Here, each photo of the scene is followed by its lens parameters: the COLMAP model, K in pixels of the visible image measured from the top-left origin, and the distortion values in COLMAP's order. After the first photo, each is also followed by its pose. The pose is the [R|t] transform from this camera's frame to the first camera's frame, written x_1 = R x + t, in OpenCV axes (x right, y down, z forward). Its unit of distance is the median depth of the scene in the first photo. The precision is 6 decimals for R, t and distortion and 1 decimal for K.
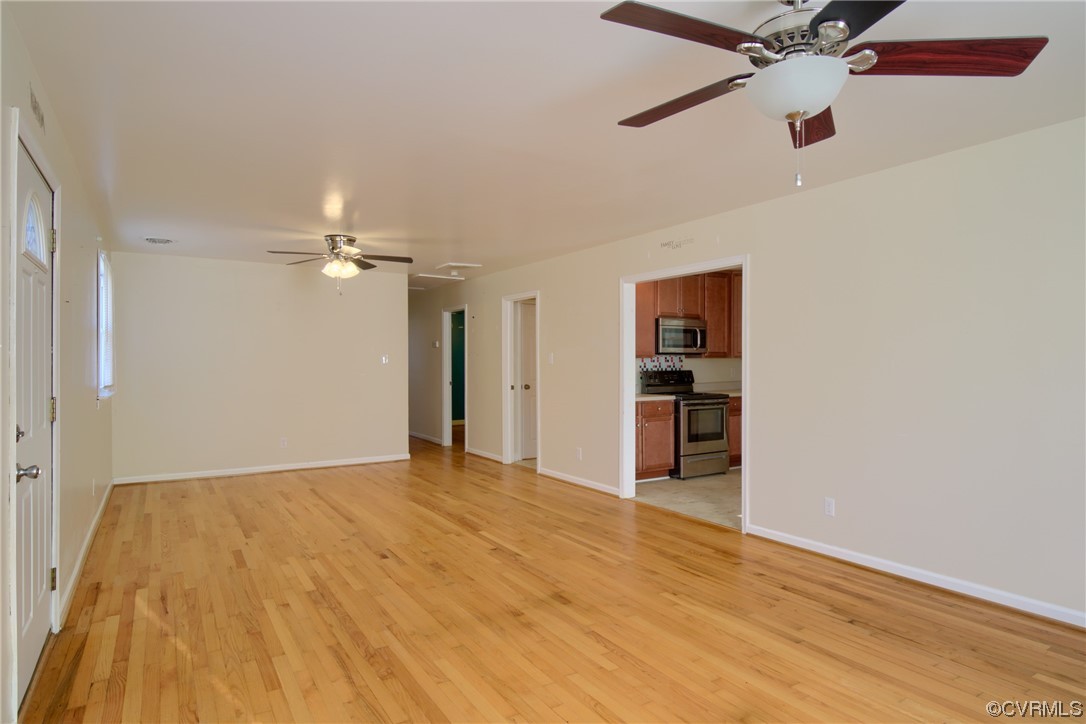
lens RADIAL K [[613.4, 0, 543.0], [0, 613.4, 362.0], [0, 0, 1]] dist [-0.002723, -0.000363]
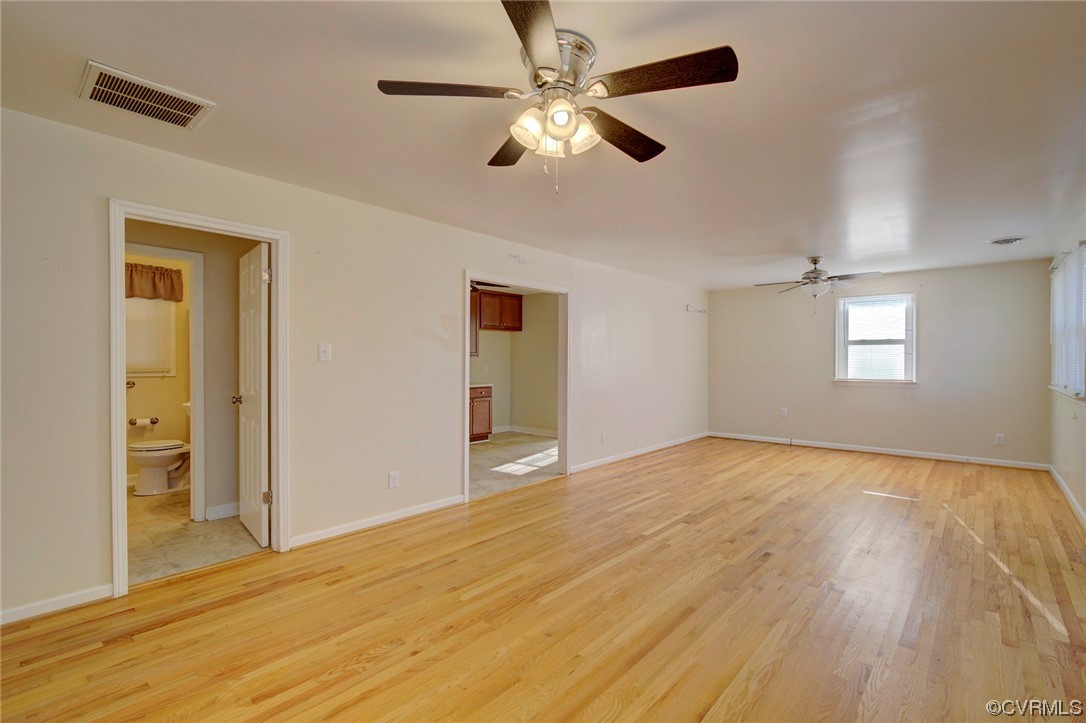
lens RADIAL K [[495.9, 0, 557.1], [0, 495.9, 365.2], [0, 0, 1]] dist [0.000490, 0.000584]
pose [[-0.298120, -0.006041, 0.954509, -0.533626], [-0.002796, 0.999981, 0.005455, 0.003936], [-0.954524, -0.001042, -0.298132, 0.904487]]
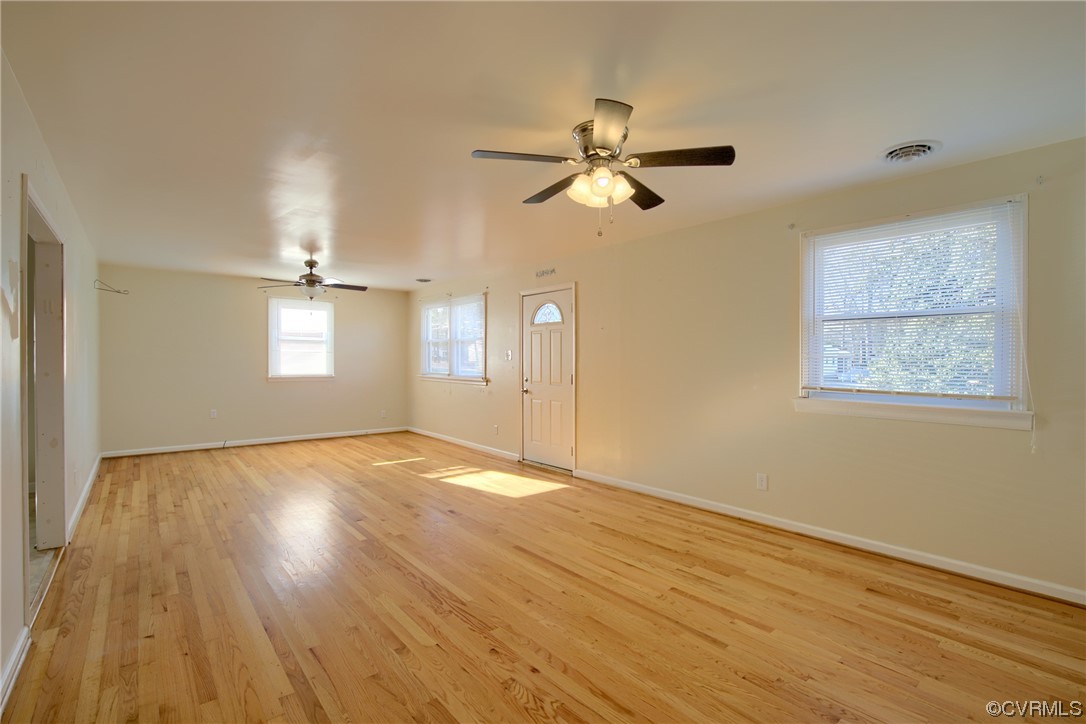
lens RADIAL K [[498.0, 0, 553.3], [0, 498.0, 361.1], [0, 0, 1]] dist [-0.021167, -0.000263]
pose [[-0.989584, -0.003406, -0.143919, -0.184257], [-0.003555, 0.999993, 0.000781, 0.002104], [0.143915, 0.001284, -0.989589, 1.184978]]
